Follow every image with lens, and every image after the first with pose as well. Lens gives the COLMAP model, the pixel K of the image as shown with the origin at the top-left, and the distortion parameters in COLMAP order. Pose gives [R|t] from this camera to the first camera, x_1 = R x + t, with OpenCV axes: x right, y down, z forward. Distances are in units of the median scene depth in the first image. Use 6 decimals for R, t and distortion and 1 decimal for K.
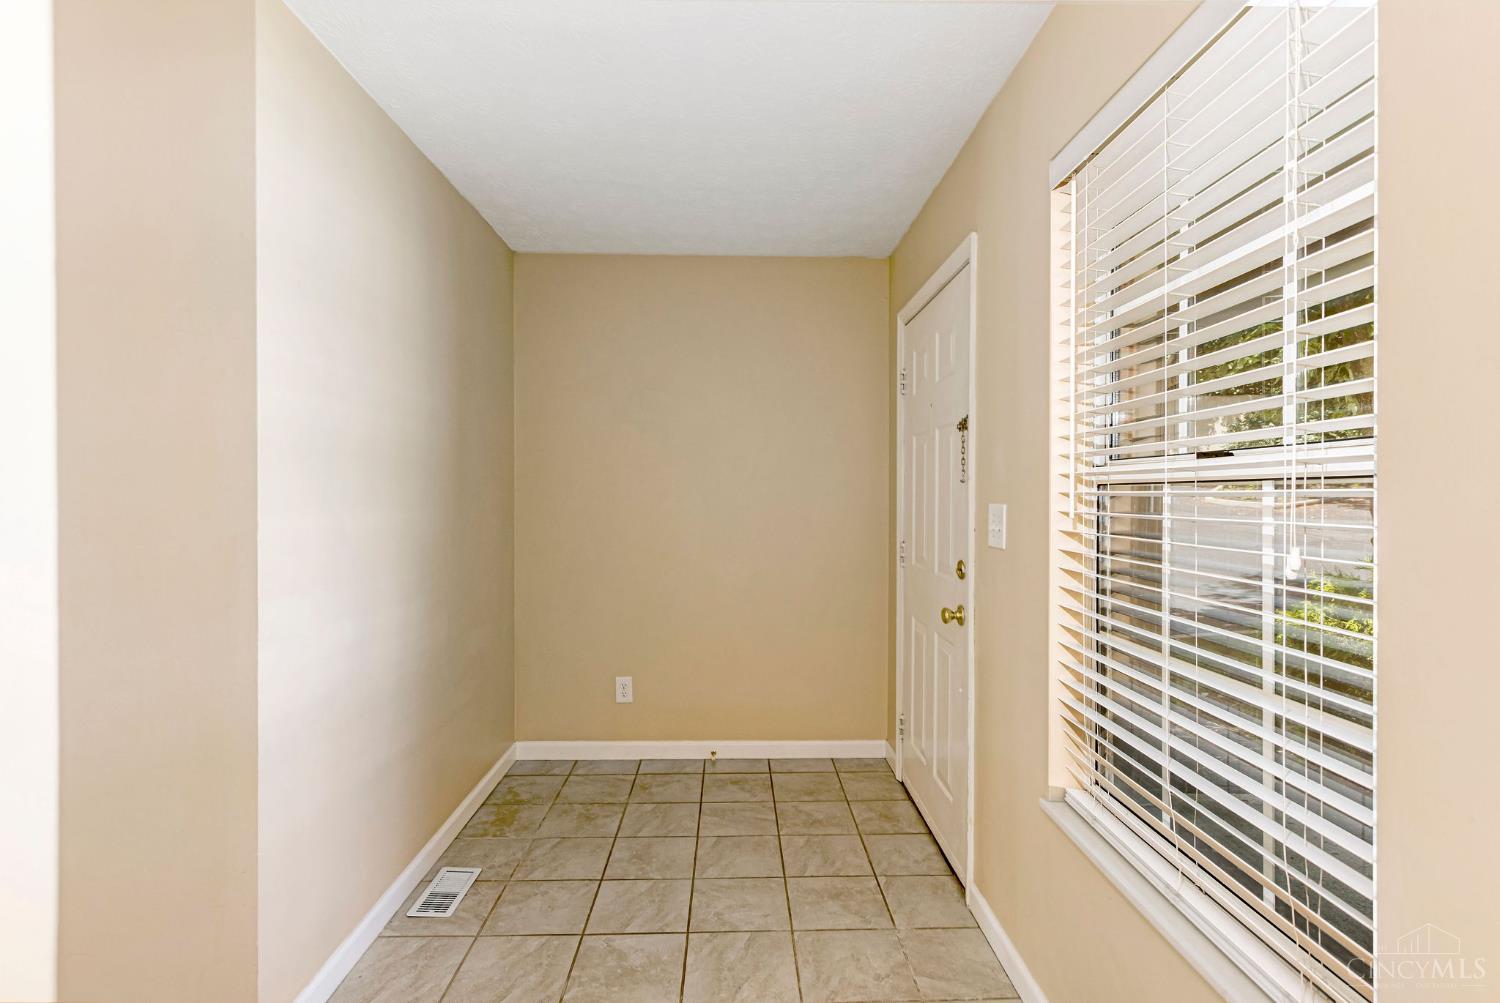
lens RADIAL K [[772.6, 0, 750.0], [0, 772.6, 501.5], [0, 0, 1]] dist [0.000006, -0.000006]
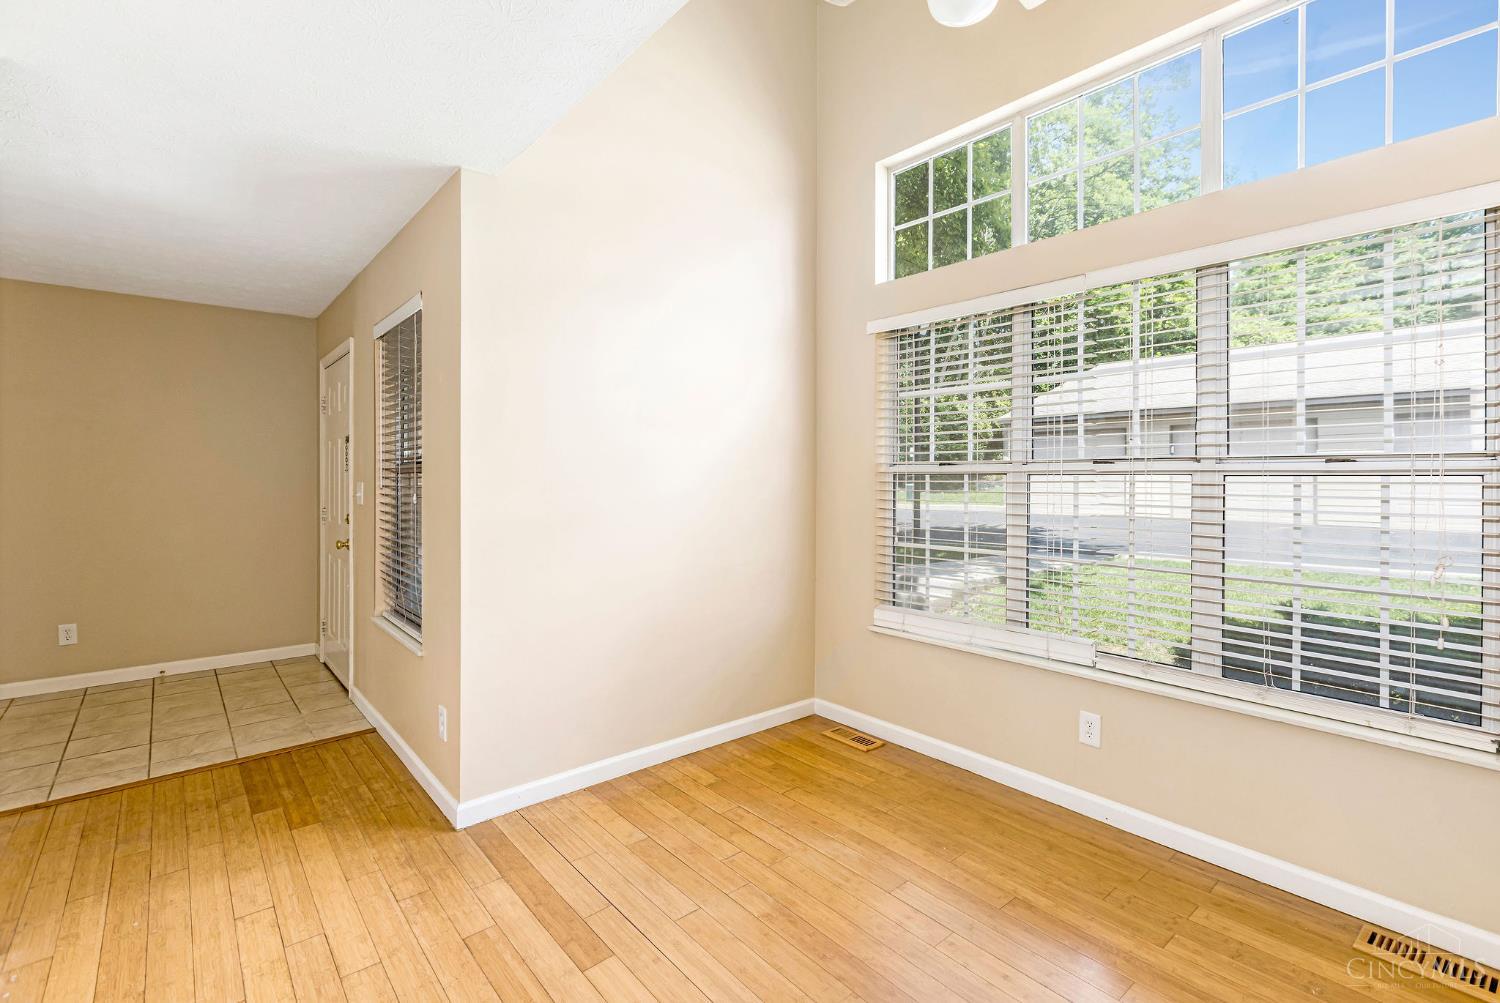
lens RADIAL K [[680.2, 0, 749.9], [0, 680.2, 476.0], [0, 0, 1]] dist [0.000475, 0.000096]
pose [[0.773623, -0.003841, 0.633635, -0.007907], [0.011260, 0.999907, -0.007687, 0.010547], [-0.633546, 0.013082, 0.773594, -0.865537]]
